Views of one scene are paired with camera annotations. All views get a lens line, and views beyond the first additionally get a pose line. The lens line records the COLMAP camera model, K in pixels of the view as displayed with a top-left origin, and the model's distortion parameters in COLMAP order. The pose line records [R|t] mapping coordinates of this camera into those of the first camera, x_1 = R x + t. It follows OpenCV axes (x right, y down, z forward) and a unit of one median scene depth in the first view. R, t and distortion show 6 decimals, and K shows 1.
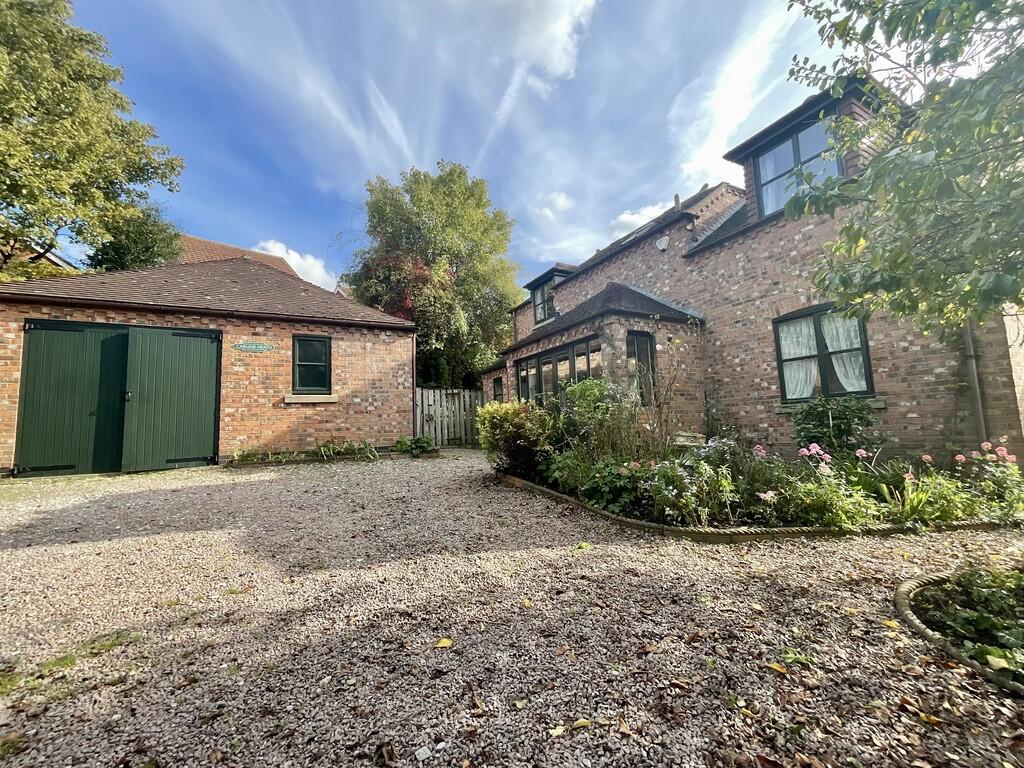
lens RADIAL K [[415.2, 0, 512.0], [0, 415.2, 384.0], [0, 0, 1]] dist [0.001820, 0.000322]
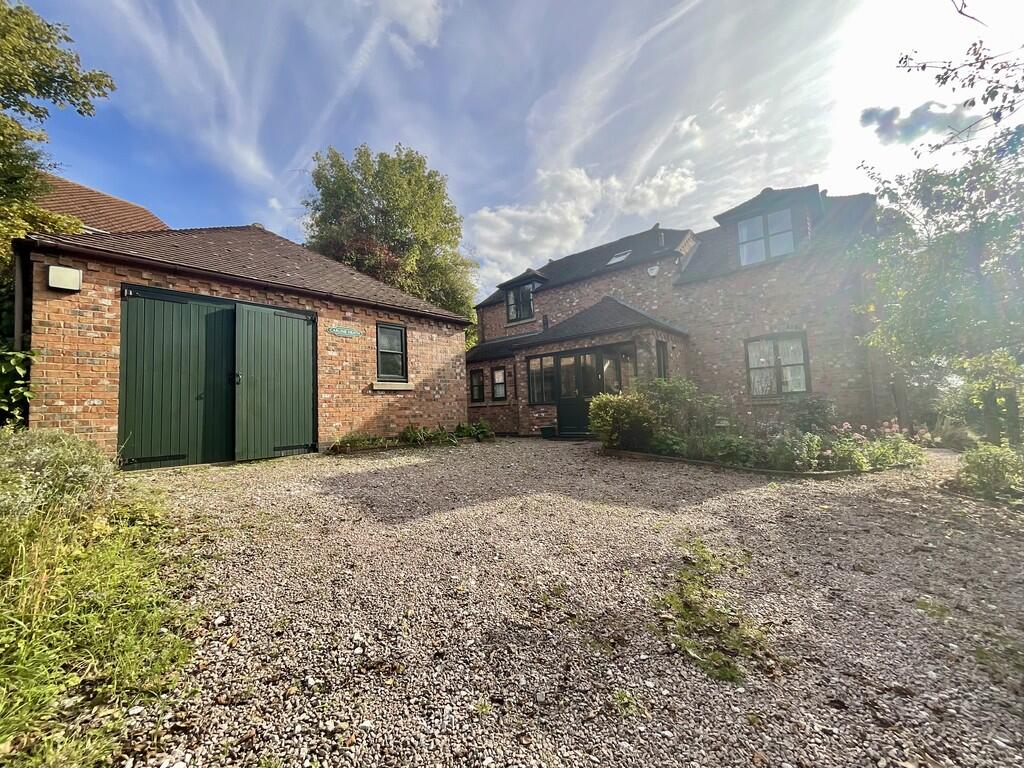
lens RADIAL K [[415.2, 0, 512.0], [0, 415.2, 384.0], [0, 0, 1]] dist [0.001820, 0.000322]
pose [[0.934707, 0.028376, 0.354286, -0.606112], [-0.035914, 0.999247, 0.014716, 0.005183], [-0.353601, -0.026479, 0.935021, -0.058620]]
